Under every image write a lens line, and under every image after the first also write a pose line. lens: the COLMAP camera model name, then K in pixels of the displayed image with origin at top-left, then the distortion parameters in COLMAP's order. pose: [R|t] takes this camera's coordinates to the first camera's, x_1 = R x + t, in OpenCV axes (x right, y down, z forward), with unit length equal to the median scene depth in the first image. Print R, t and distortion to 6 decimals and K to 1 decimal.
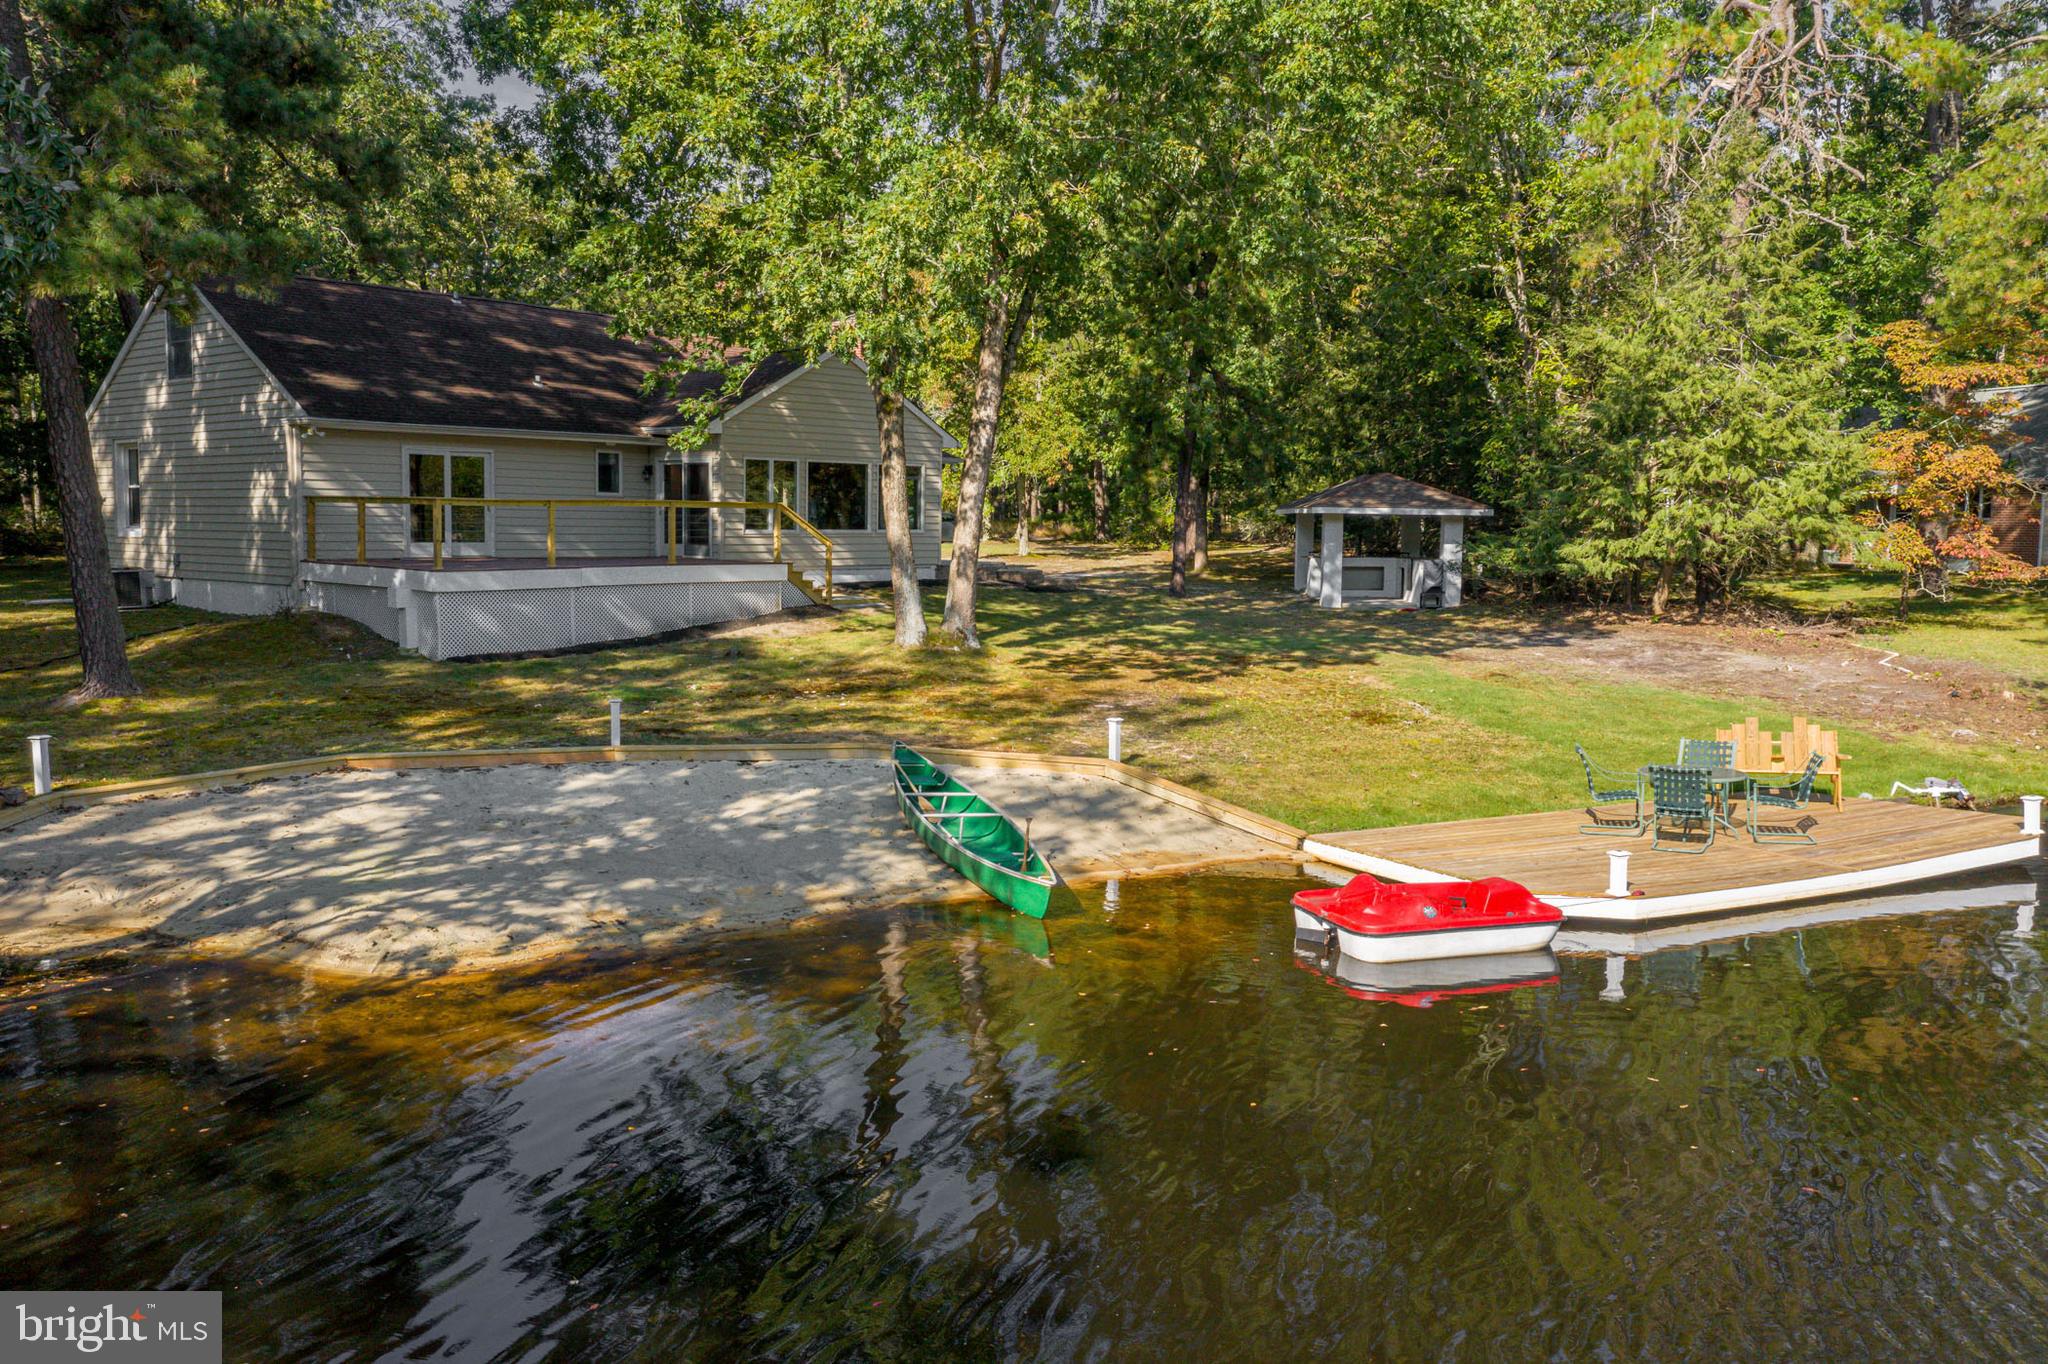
lens RADIAL K [[1576.8, 0, 1024.0], [0, 1576.8, 682.0], [0, 0, 1]] dist [-0.008153, -0.001977]
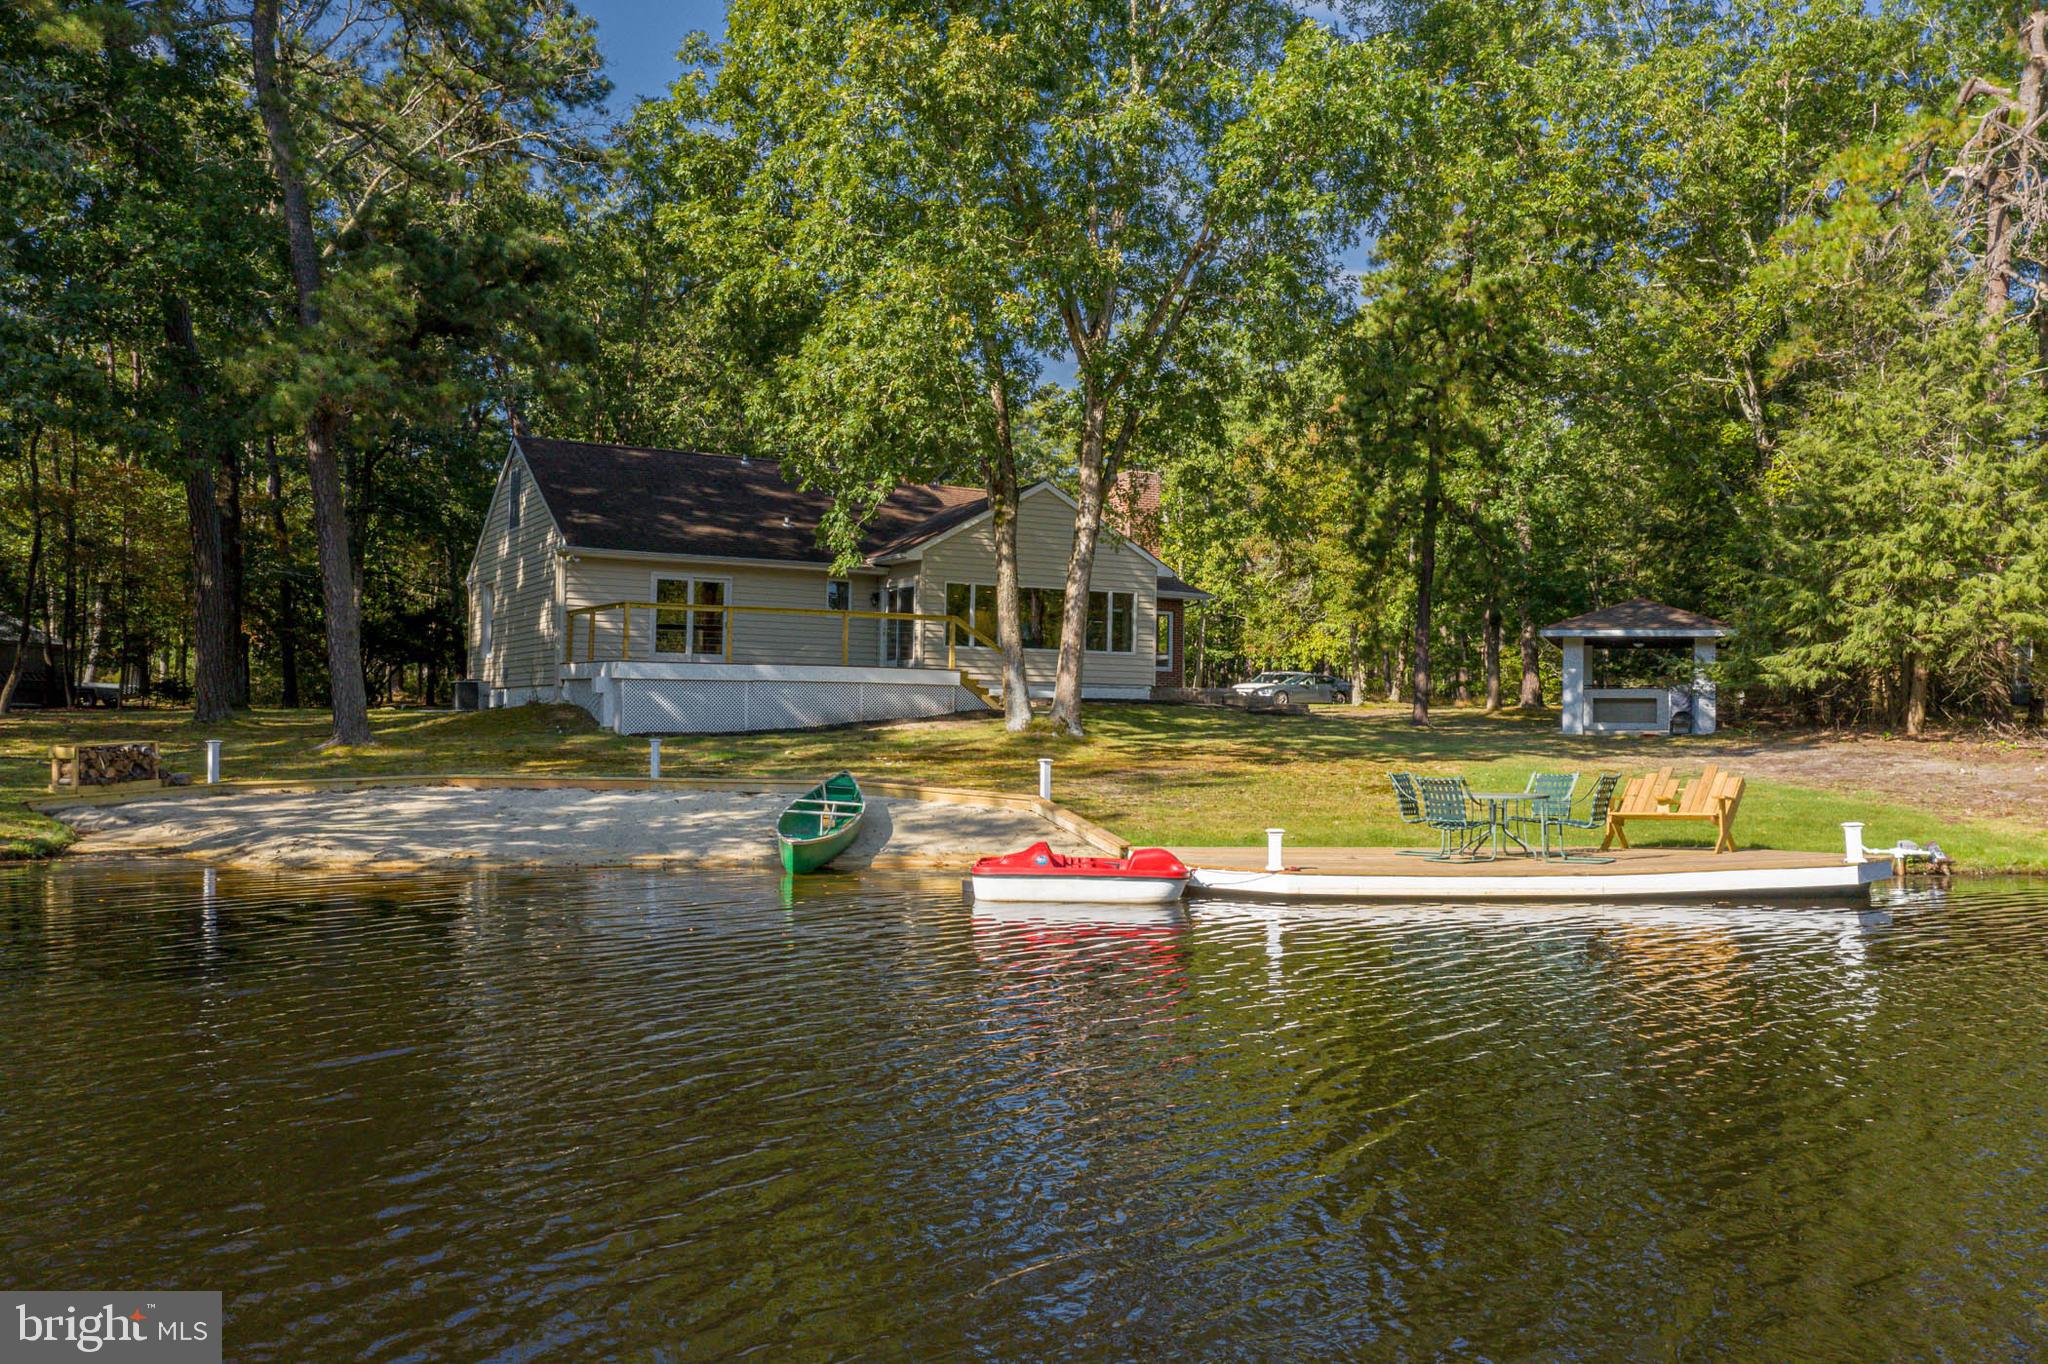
lens RADIAL K [[1576.8, 0, 1024.0], [0, 1576.8, 682.0], [0, 0, 1]] dist [-0.008153, -0.001977]
pose [[0.947687, -0.005103, -0.319161, 0.238207], [-0.034217, 0.992487, -0.117470, 0.059789], [0.317362, 0.122245, 0.940392, -0.030474]]
